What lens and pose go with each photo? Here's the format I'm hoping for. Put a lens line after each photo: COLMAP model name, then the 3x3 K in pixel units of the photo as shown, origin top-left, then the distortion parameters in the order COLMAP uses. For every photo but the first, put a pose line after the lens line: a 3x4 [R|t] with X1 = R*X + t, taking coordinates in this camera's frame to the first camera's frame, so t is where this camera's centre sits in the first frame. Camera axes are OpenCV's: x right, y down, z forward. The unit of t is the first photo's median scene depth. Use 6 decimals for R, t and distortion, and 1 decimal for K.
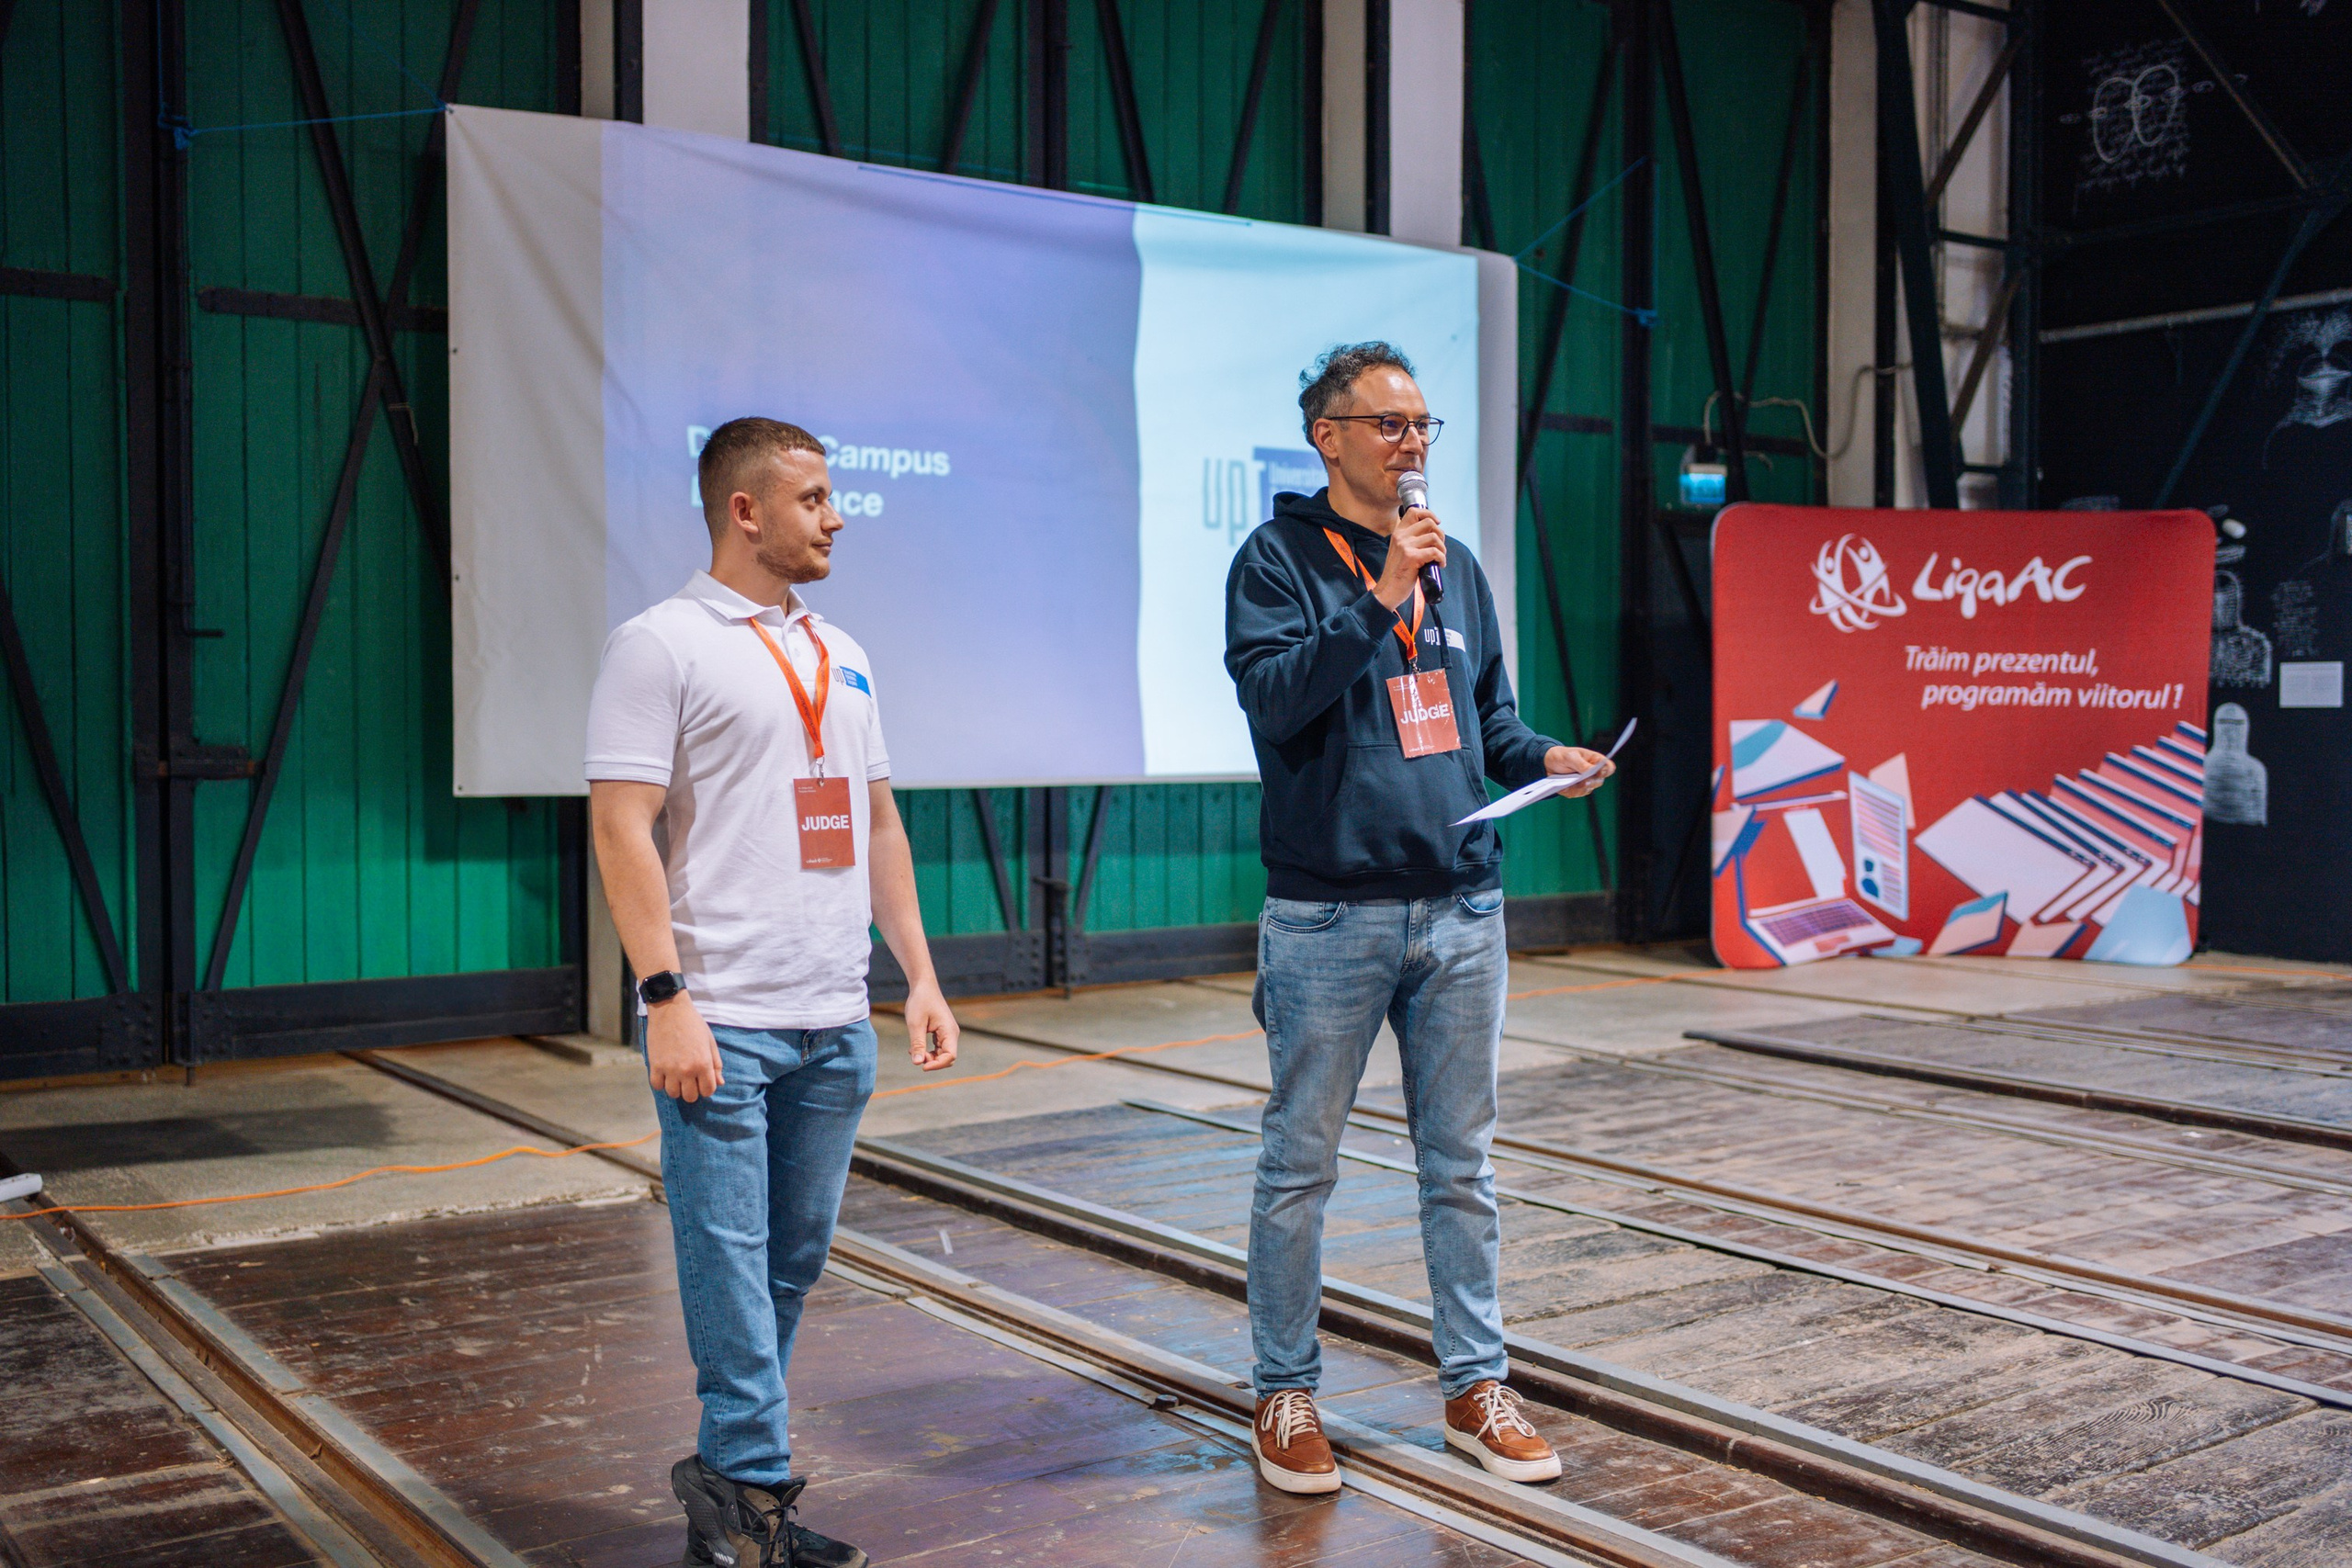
lens RADIAL K [[2393.1, 0, 1162.6], [0, 2393.1, 759.8], [0, 0, 1]] dist [-0.023698, 0.150277]
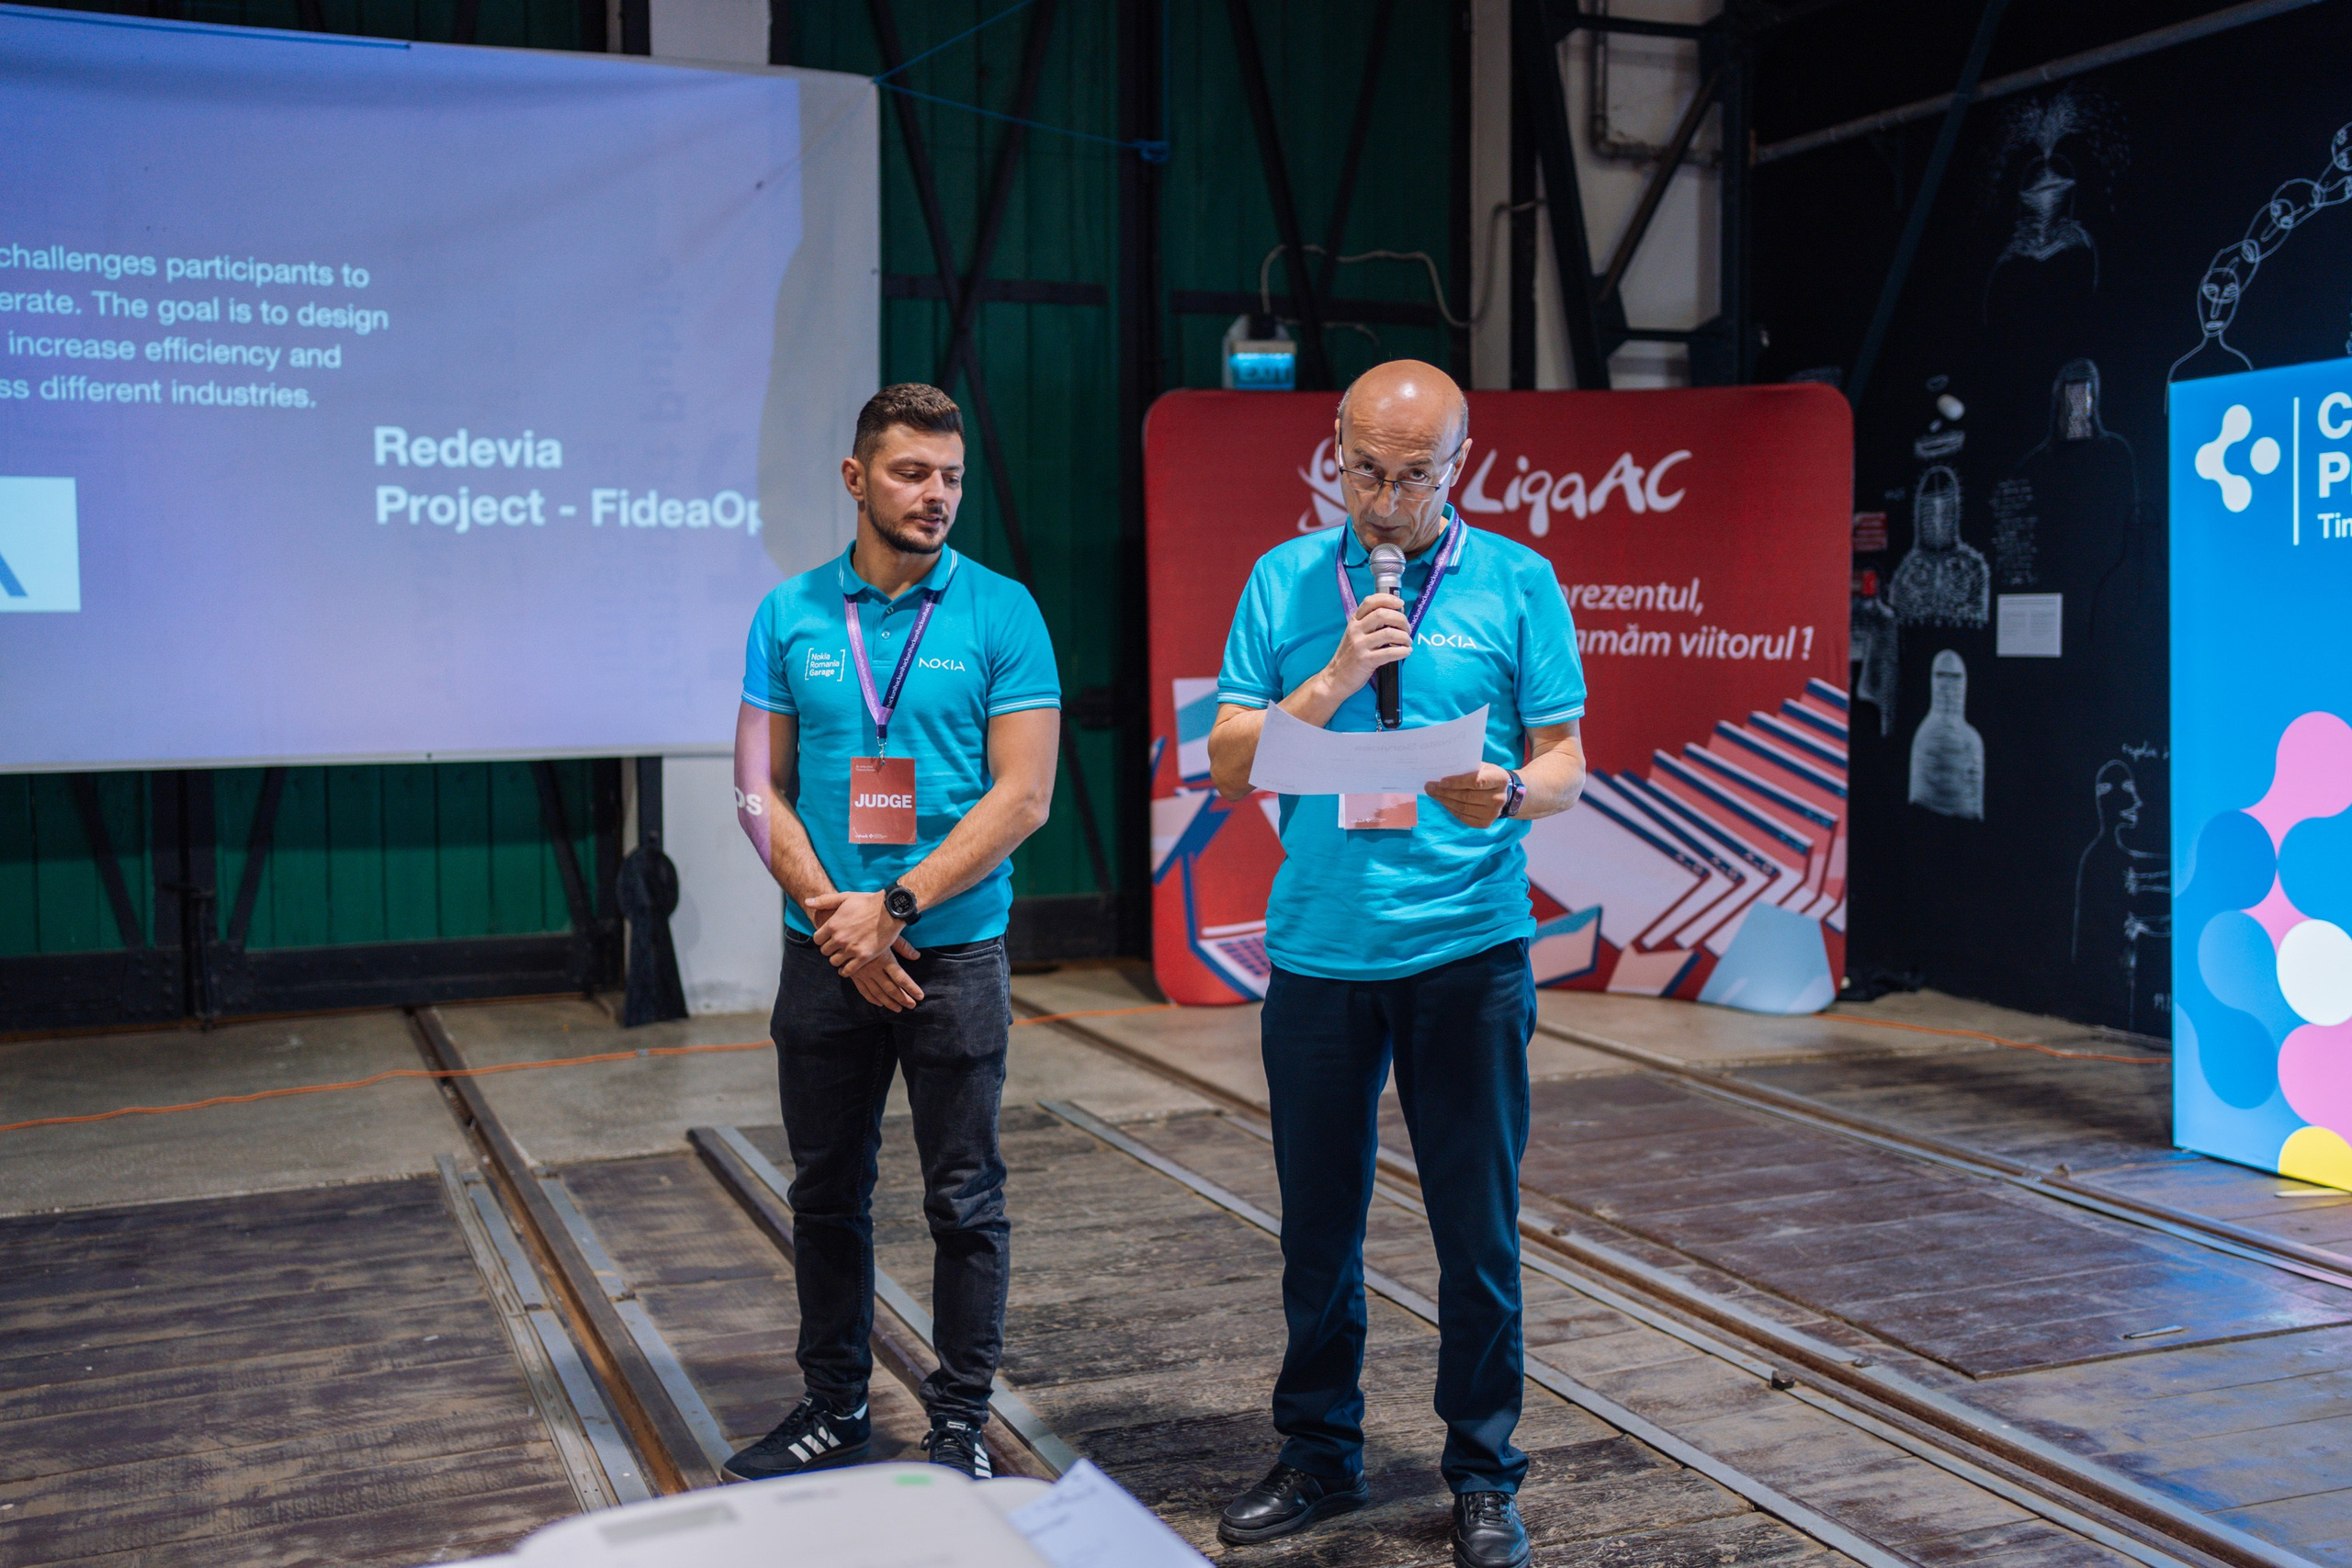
lens RADIAL K [[2395.5, 0, 1159.3], [0, 2395.5, 755.0], [0, 0, 1]] dist [-0.035618, 0.175282]
pose [[0.974303, 0.006810, -0.225139, 0.400983], [0.001386, 0.999343, 0.036225, -0.019448], [0.225237, -0.035606, 0.973653, 0.258169]]
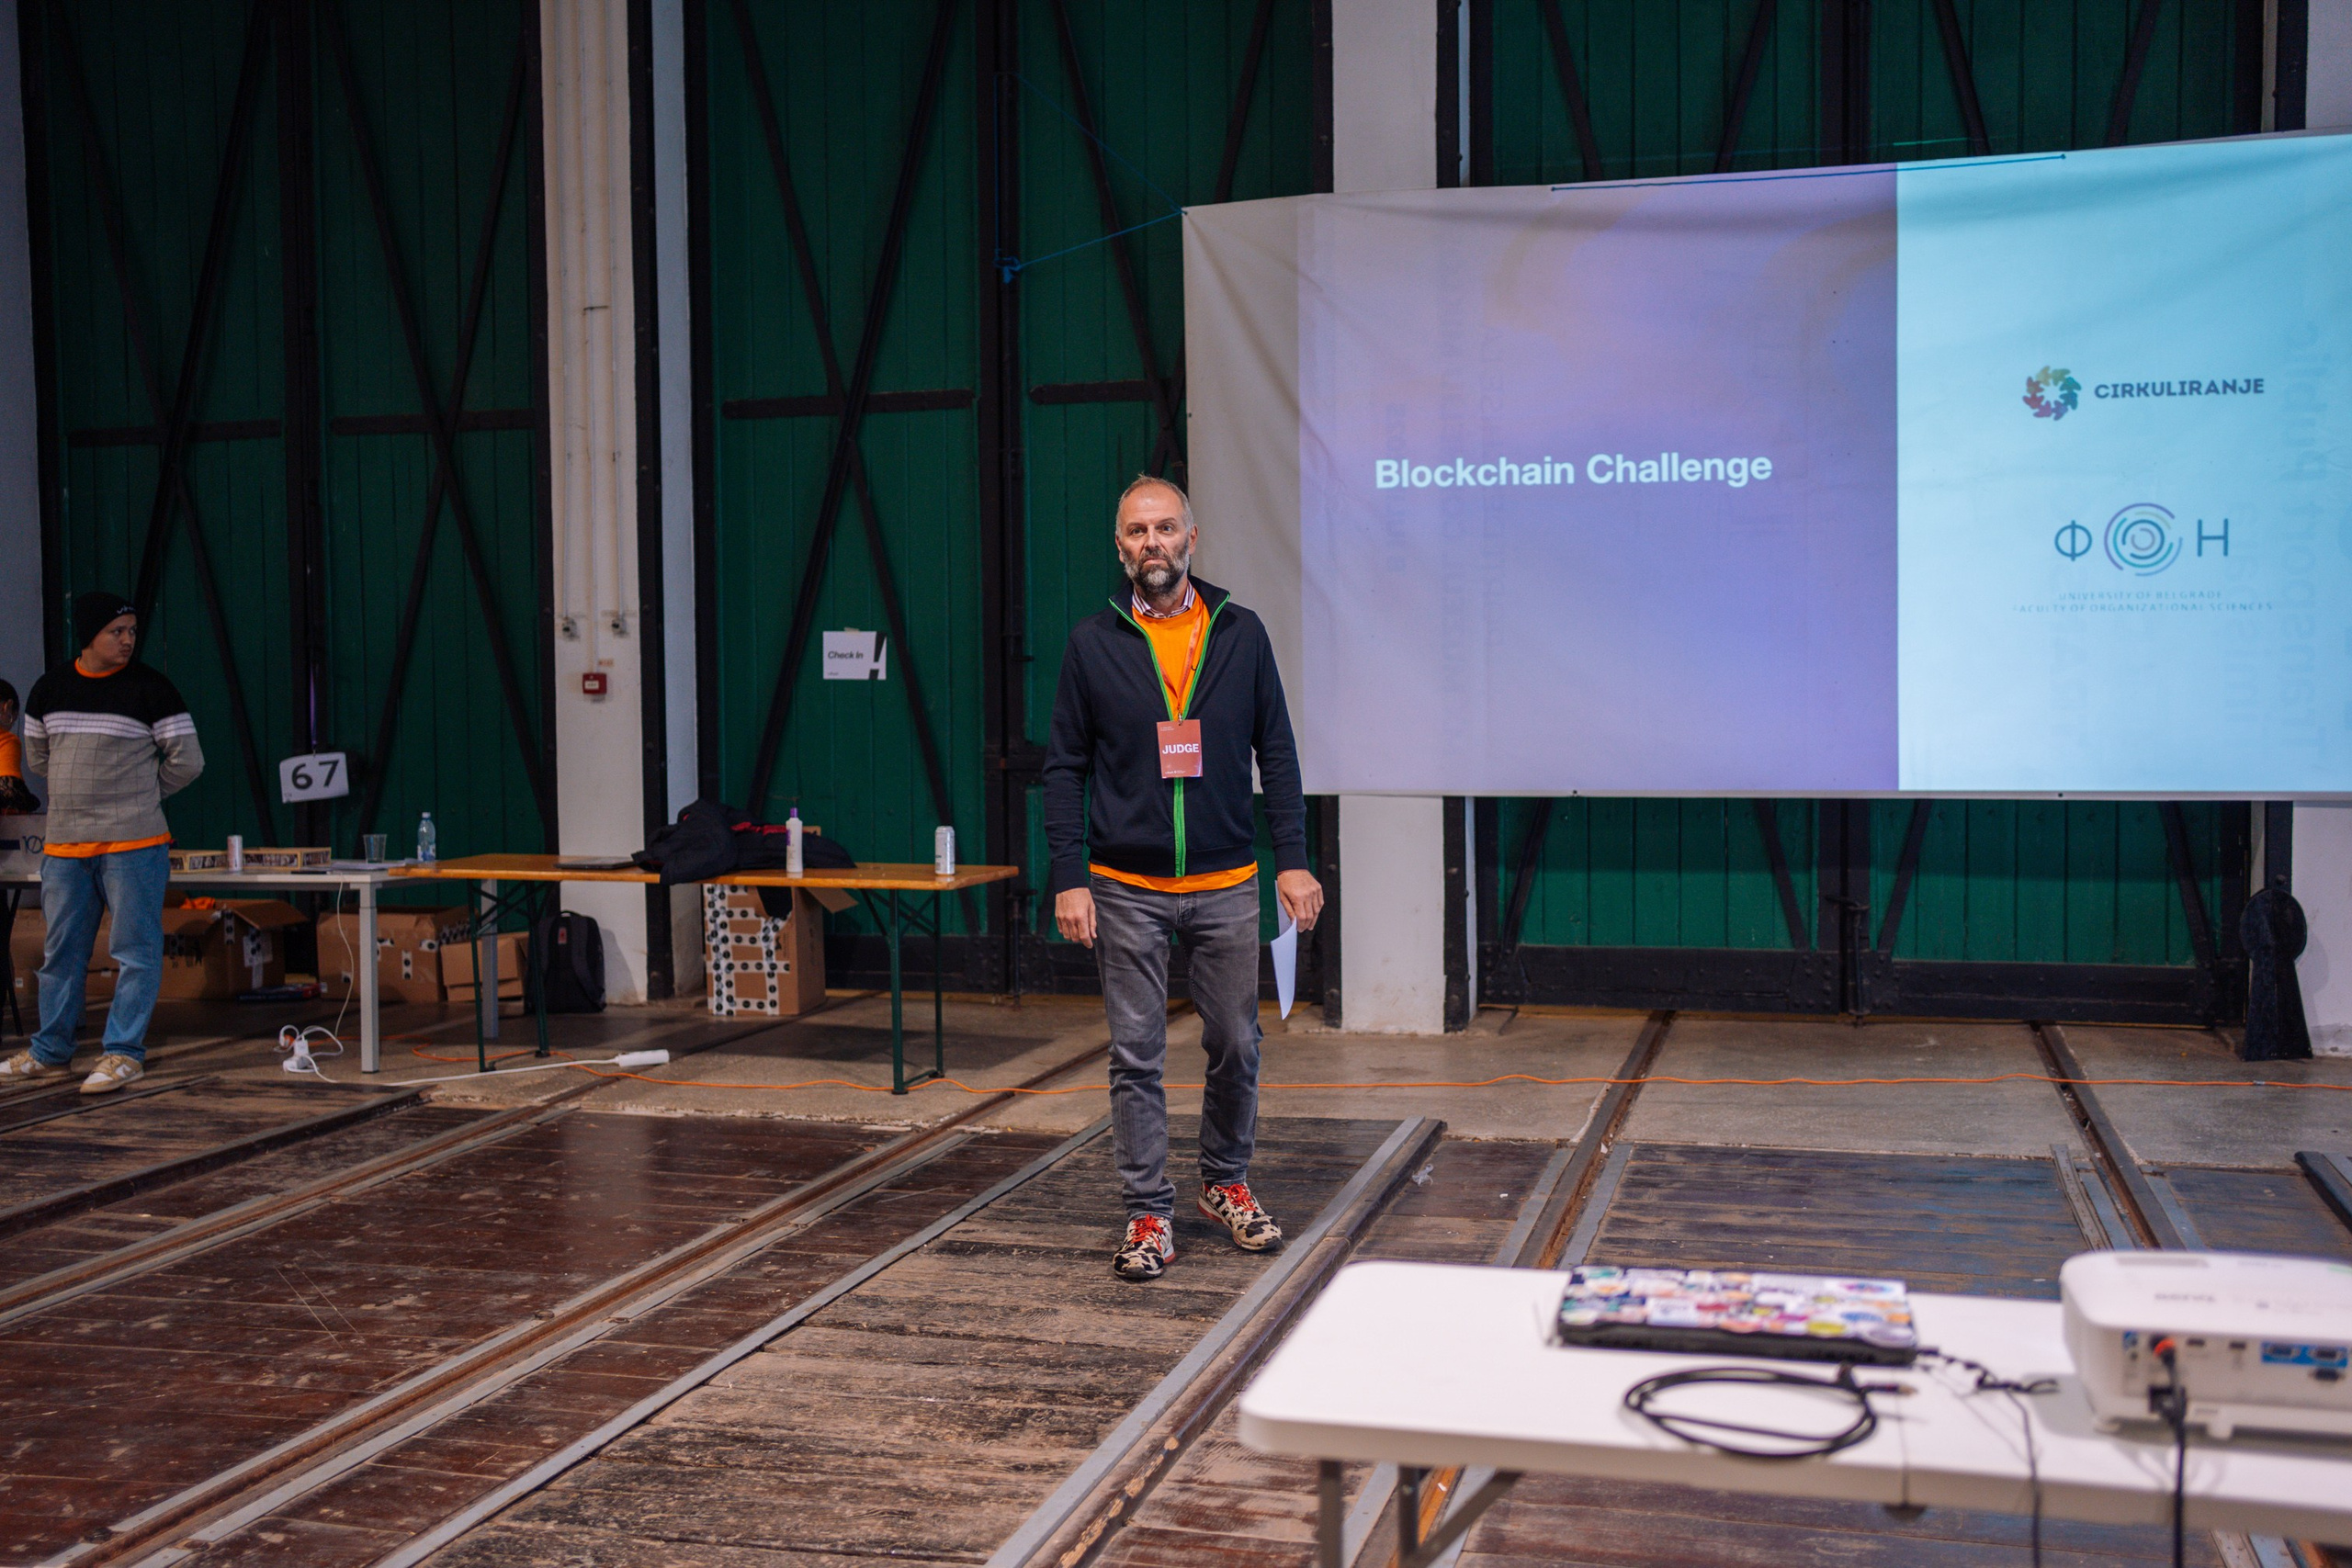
lens RADIAL K [[2385.6, 0, 1170.7], [0, 2385.6, 760.7], [0, 0, 1]] dist [-0.019312, 0.136499]
pose [[0.631921, 0.024379, -0.774649, 0.450716], [-0.009519, 0.999674, 0.023695, -0.020762], [0.774974, -0.007600, 0.631947, 0.181215]]
